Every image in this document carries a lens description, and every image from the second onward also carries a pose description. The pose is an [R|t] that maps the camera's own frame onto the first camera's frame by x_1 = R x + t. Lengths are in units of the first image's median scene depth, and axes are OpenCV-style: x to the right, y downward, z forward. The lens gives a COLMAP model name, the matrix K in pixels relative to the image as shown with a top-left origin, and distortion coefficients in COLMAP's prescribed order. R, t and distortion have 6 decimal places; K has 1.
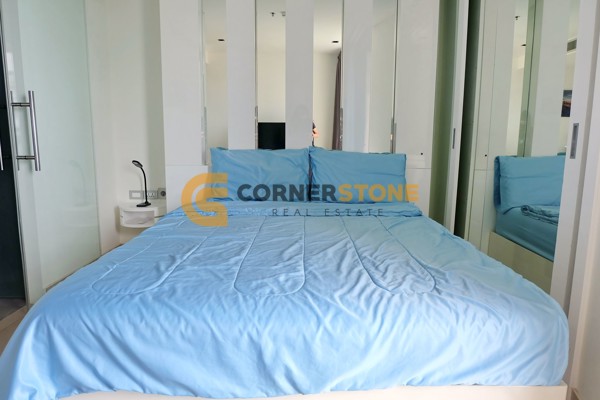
lens RADIAL K [[418.4, 0, 300.0], [0, 418.4, 200.0], [0, 0, 1]] dist [-0.016774, 0.001996]
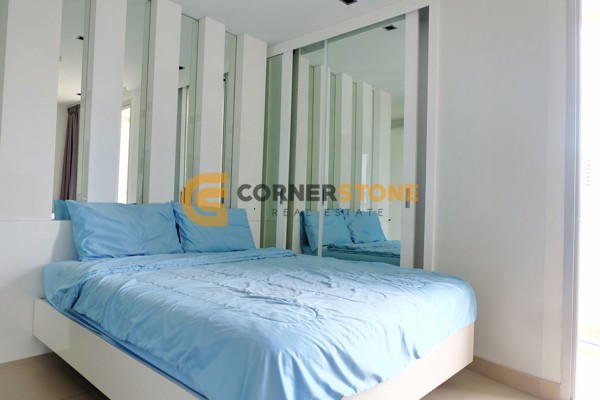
lens RADIAL K [[418.4, 0, 300.0], [0, 418.4, 200.0], [0, 0, 1]] dist [-0.016774, 0.001996]
pose [[0.661651, 0.024157, 0.749423, -0.778755], [0.093710, 0.988980, -0.114614, 0.022012], [-0.743933, 0.146062, 0.652096, 0.150245]]
